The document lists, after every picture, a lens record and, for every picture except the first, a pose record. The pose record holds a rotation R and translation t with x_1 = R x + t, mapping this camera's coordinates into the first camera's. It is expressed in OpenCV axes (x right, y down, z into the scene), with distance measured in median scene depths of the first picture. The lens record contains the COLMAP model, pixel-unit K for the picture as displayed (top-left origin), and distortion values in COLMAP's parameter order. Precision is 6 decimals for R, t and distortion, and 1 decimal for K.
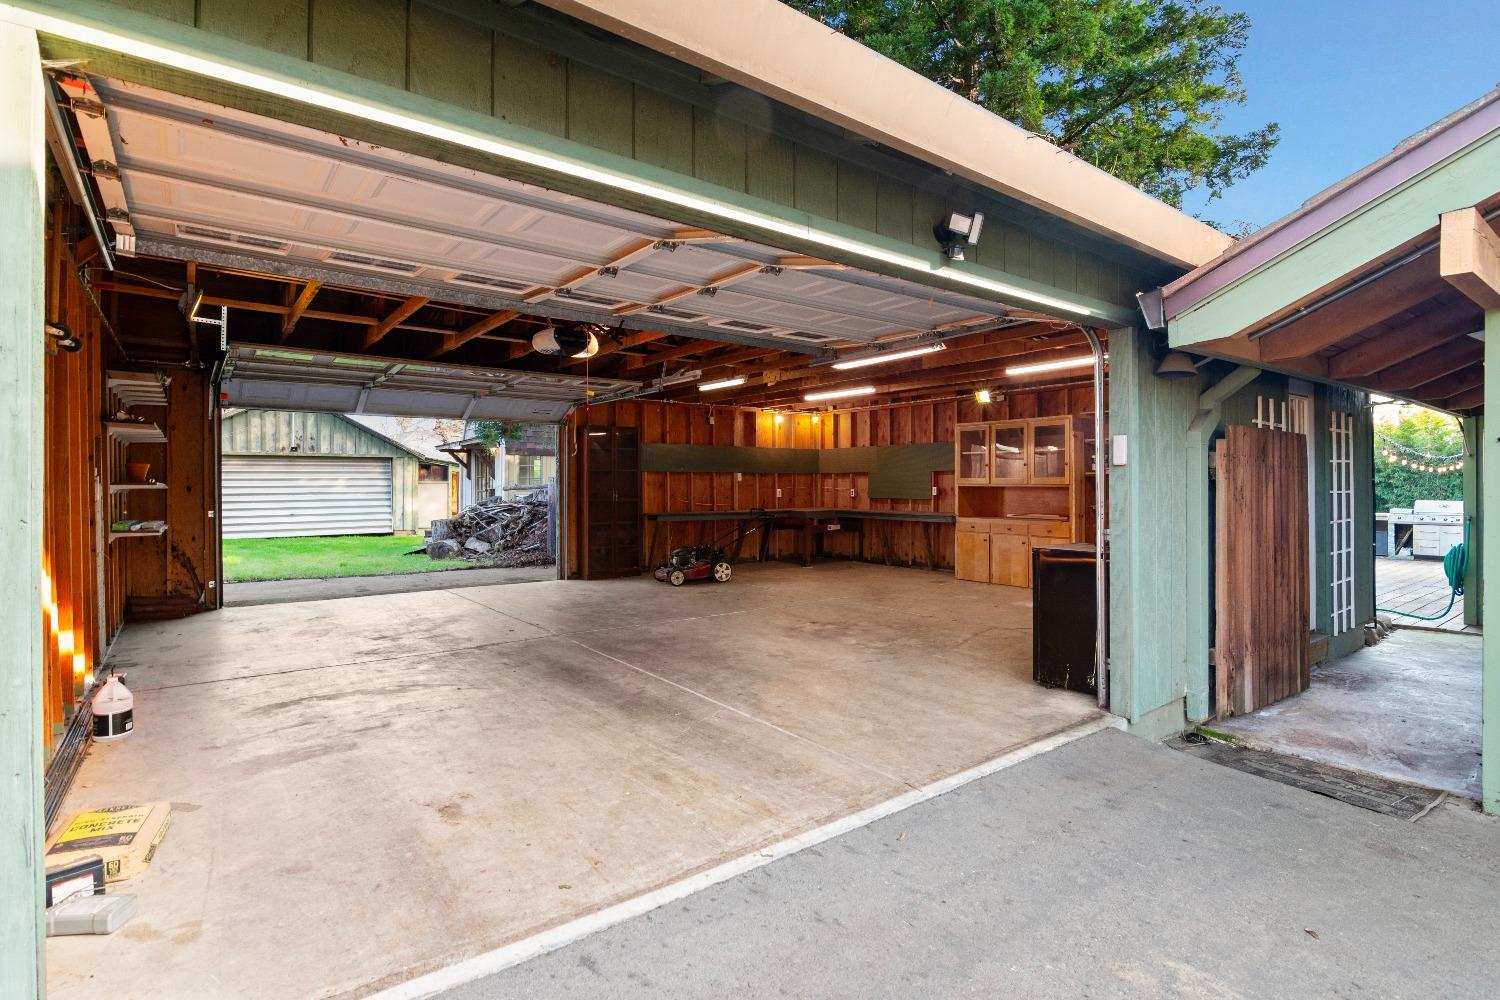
lens RADIAL K [[727.0, 0, 744.3], [0, 727.0, 490.6], [0, 0, 1]] dist [-0.000079, -0.000051]
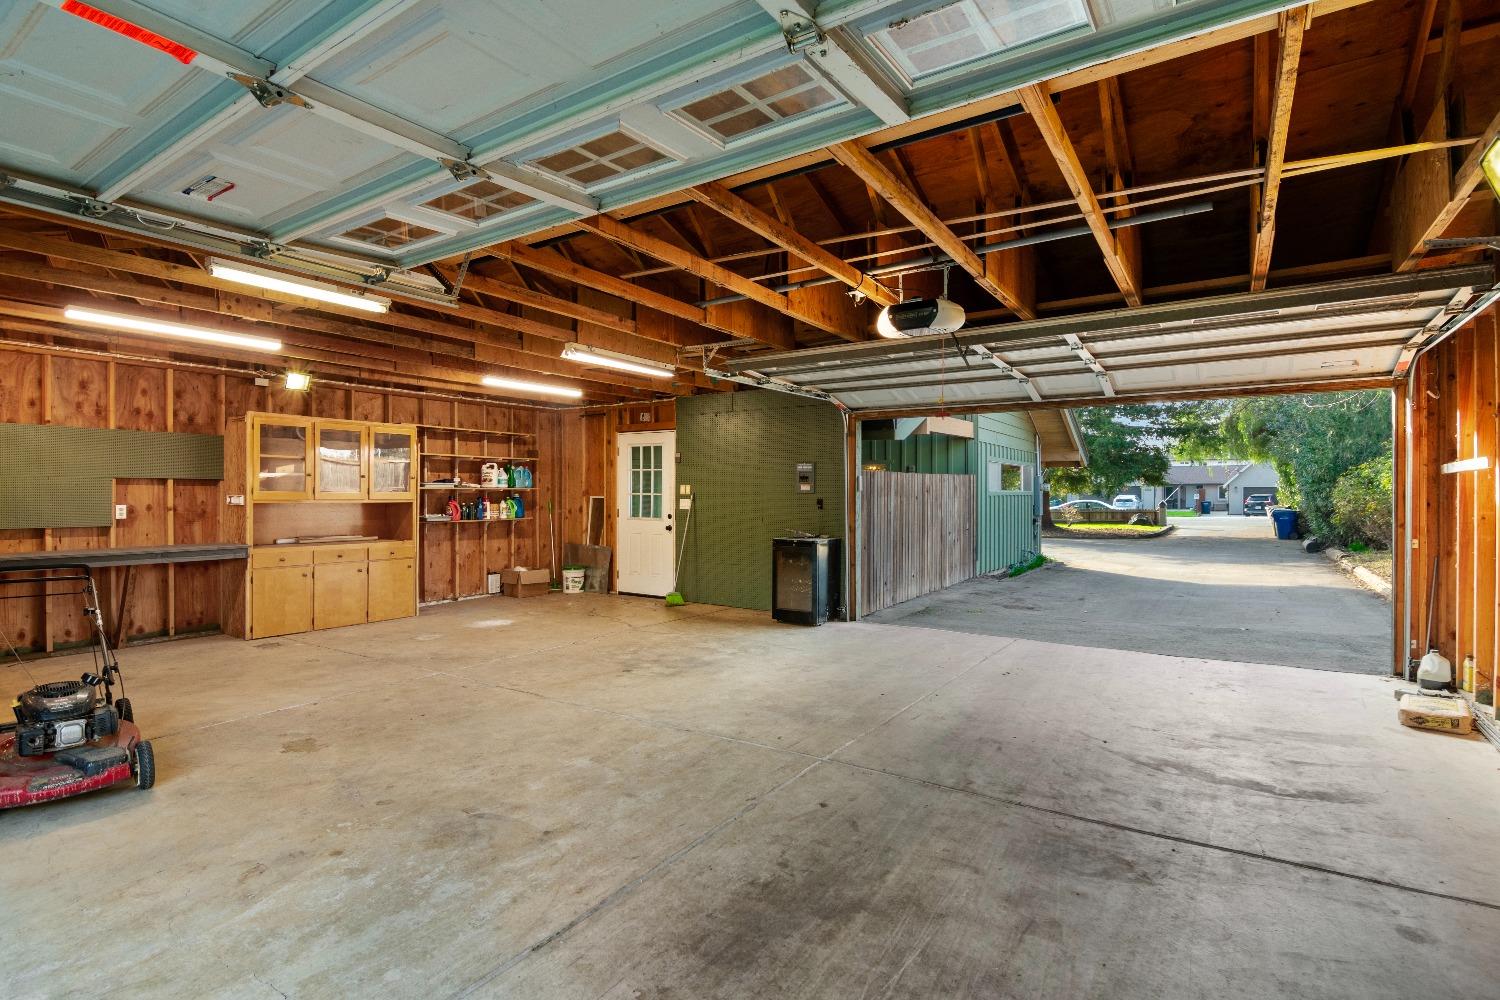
lens RADIAL K [[727.0, 0, 744.6], [0, 727.0, 497.1], [0, 0, 1]] dist [-0.000079, -0.000051]
pose [[-0.324860, -0.004058, 0.945753, -1.195978], [0.004265, 0.999974, 0.005755, -0.032691], [-0.945752, 0.005904, -0.324834, 1.878650]]
